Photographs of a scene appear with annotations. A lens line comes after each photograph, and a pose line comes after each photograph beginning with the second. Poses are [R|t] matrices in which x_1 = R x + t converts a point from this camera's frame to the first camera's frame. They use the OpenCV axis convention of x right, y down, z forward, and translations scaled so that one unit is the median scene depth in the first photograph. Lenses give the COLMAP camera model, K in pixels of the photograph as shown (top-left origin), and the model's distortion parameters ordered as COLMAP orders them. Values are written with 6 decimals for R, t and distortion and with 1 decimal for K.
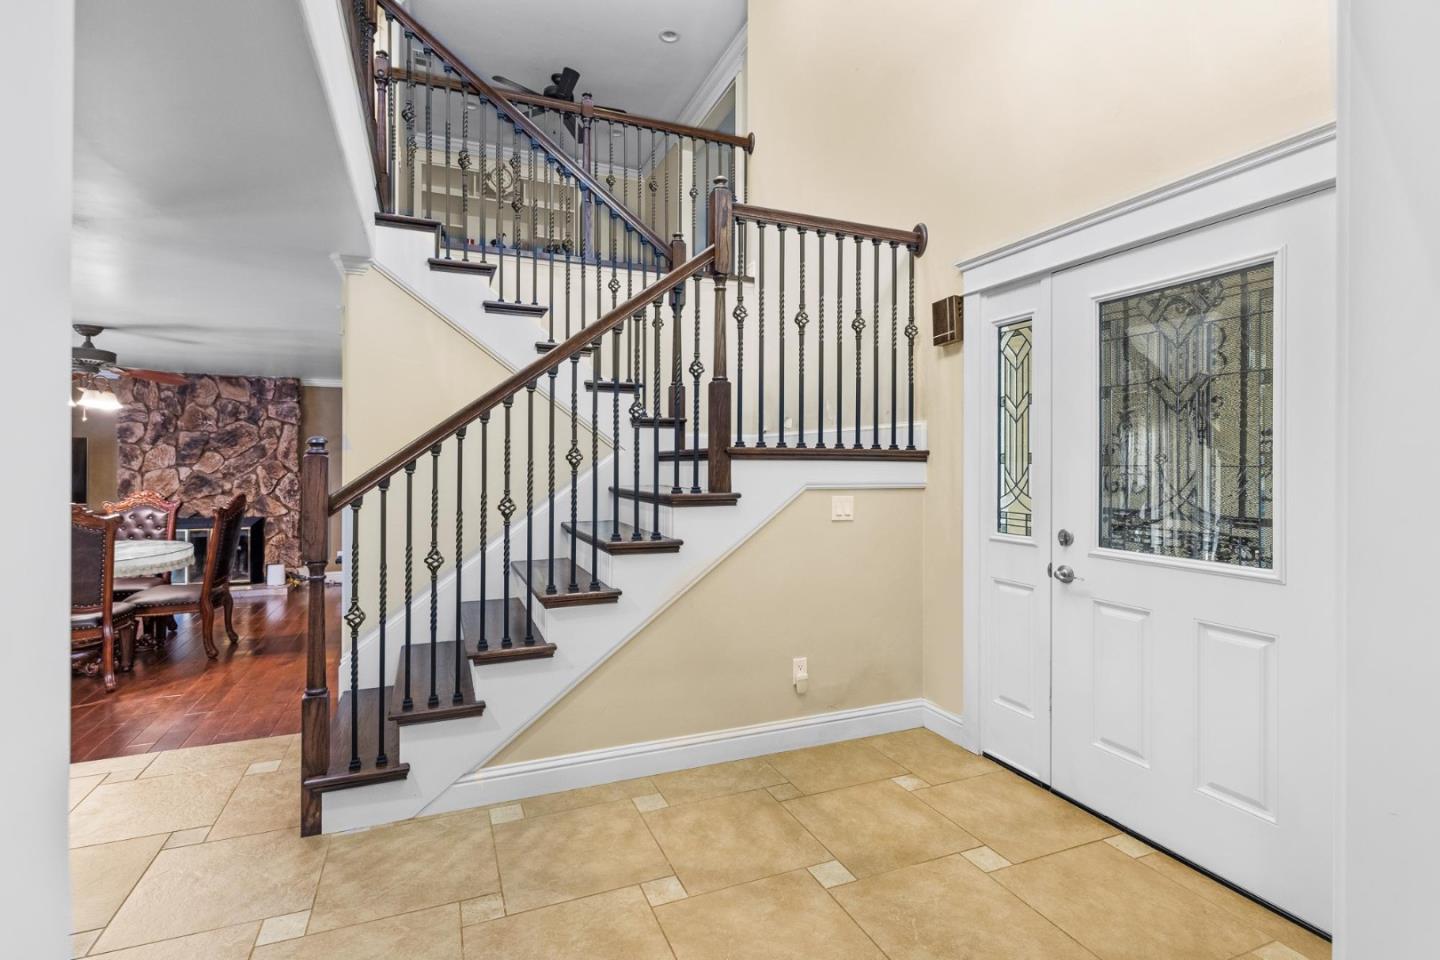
lens RADIAL K [[656.2, 0, 727.1], [0, 656.2, 457.9], [0, 0, 1]] dist [0.001923, 0.000675]
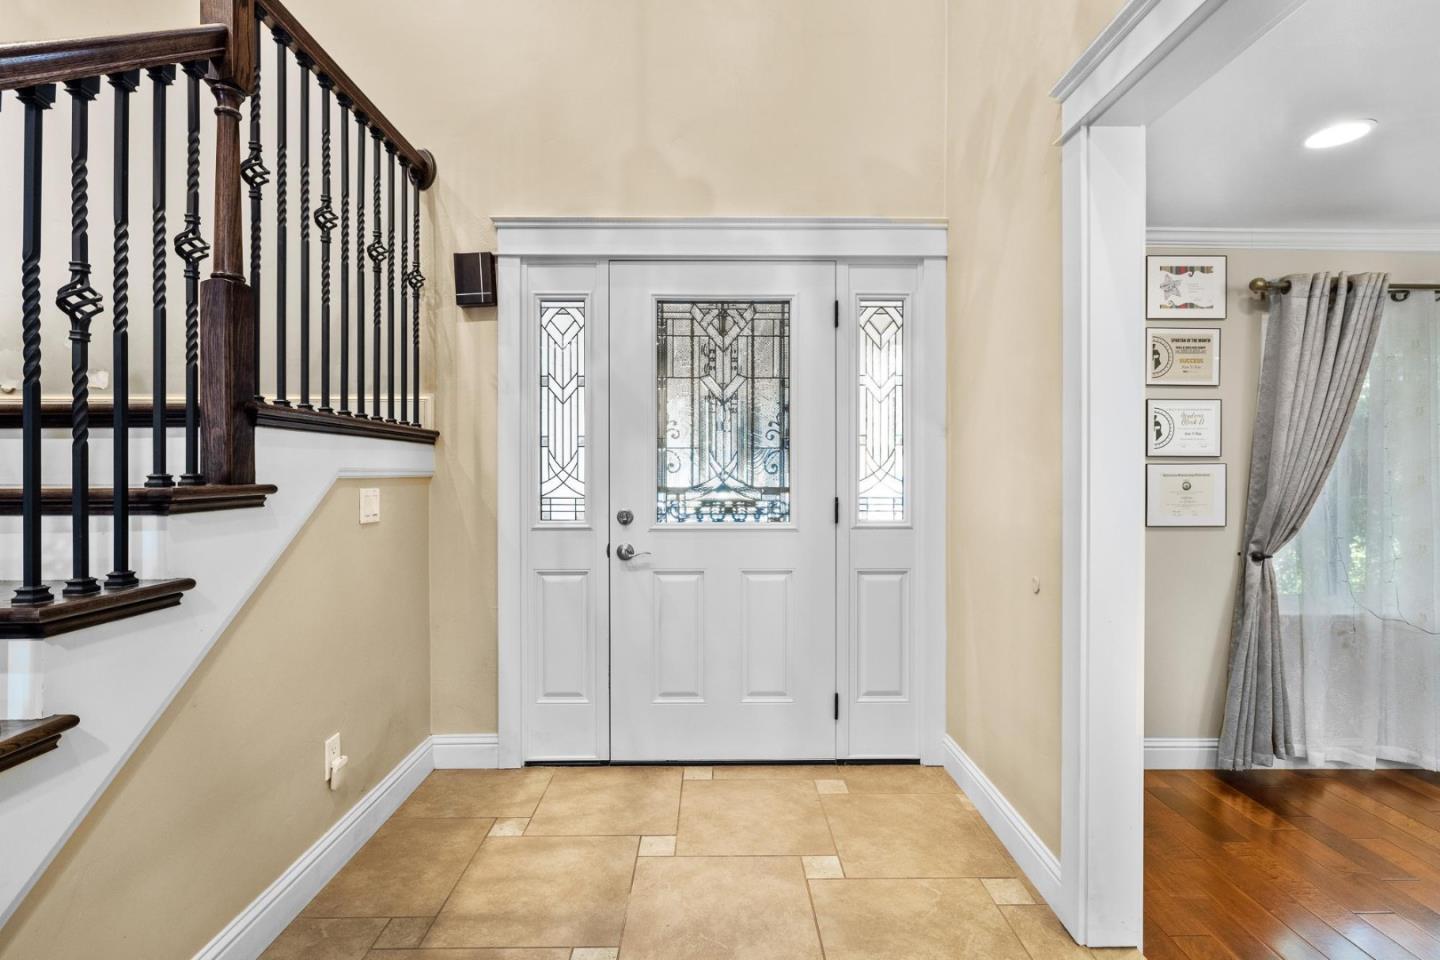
lens RADIAL K [[656.2, 0, 718.2], [0, 656.2, 467.1], [0, 0, 1]] dist [0.001923, 0.000675]
pose [[0.401476, -0.002504, 0.915866, -0.365706], [-0.002997, 0.999987, 0.004048, 0.035263], [-0.915865, -0.004370, 0.401463, 0.420520]]
